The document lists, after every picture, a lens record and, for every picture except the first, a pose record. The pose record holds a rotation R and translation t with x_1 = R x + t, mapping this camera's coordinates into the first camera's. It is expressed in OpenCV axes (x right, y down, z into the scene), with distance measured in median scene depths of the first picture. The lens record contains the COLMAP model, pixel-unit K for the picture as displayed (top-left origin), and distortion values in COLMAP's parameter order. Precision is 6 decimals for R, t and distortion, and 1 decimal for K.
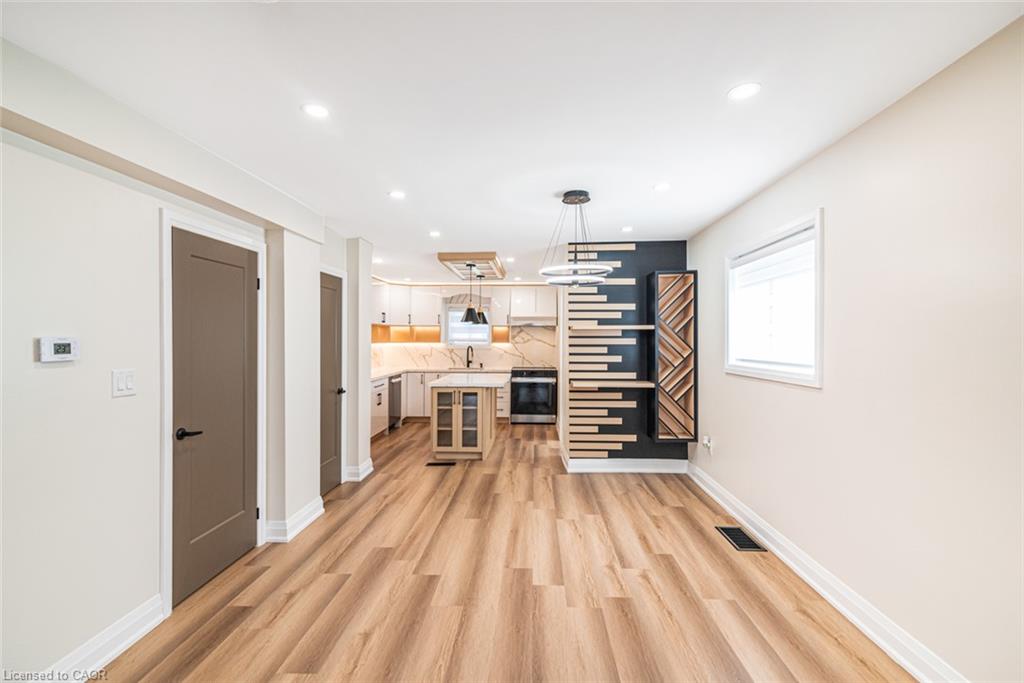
lens RADIAL K [[455.6, 0, 507.7], [0, 455.6, 342.9], [0, 0, 1]] dist [0.002071, 0.000489]
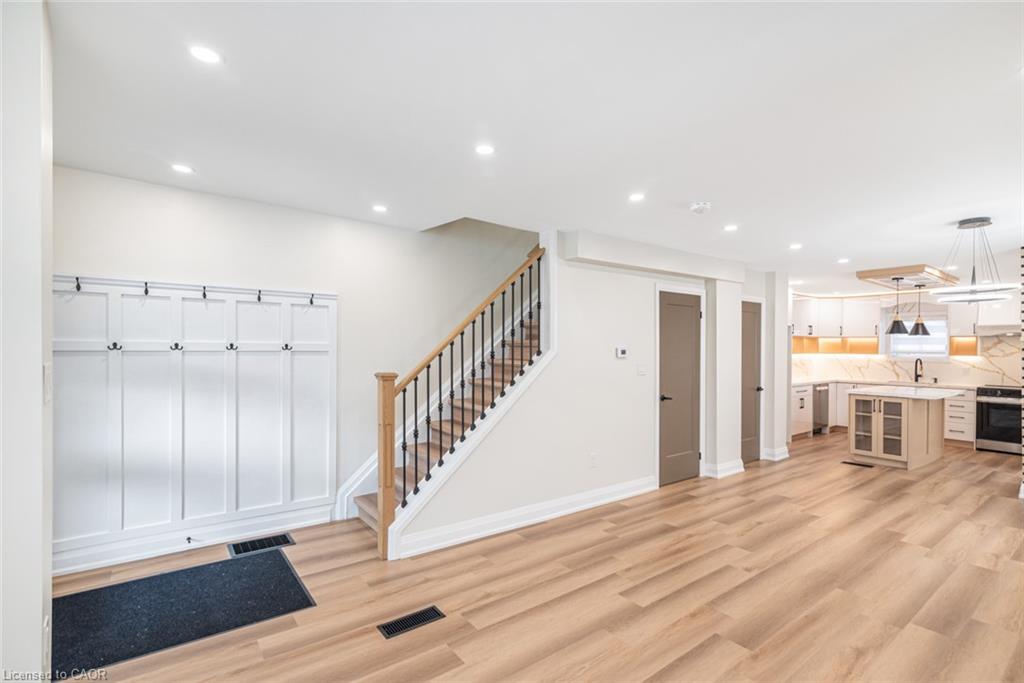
lens RADIAL K [[467.2, 0, 516.4], [0, 467.2, 335.7], [0, 0, 1]] dist [-0.000447, 0.000071]
pose [[0.639833, -0.012254, -0.768417, 0.188135], [-0.016289, 0.999432, -0.029502, 0.002749], [0.768342, 0.031393, 0.639270, -0.344117]]
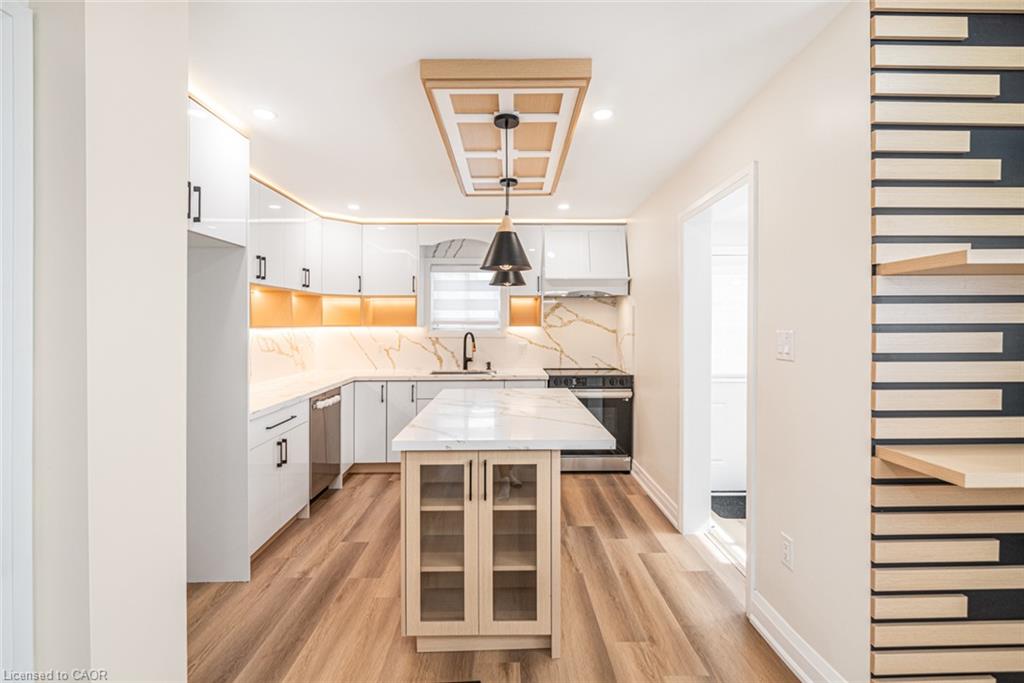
lens RADIAL K [[467.2, 0, 516.4], [0, 467.2, 335.7], [0, 0, 1]] dist [-0.000447, 0.000071]
pose [[0.996720, -0.004776, 0.080784, -0.109496], [0.003628, 0.999891, 0.014345, 0.004849], [-0.080844, -0.014005, 0.996628, 0.639526]]
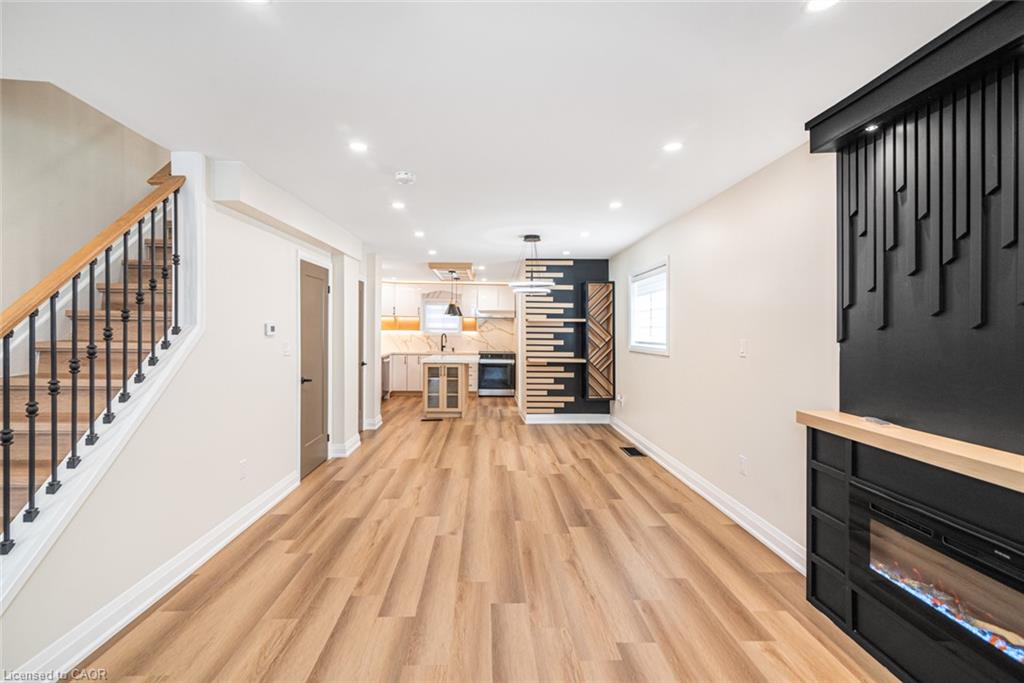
lens RADIAL K [[459.7, 0, 487.1], [0, 459.7, 323.8], [0, 0, 1]] dist [0.013307, 0.000129]
pose [[0.998175, 0.009498, 0.059636, -0.063108], [-0.008265, 0.999748, -0.020890, 0.008275], [-0.059819, 0.020359, 0.998002, -0.356061]]
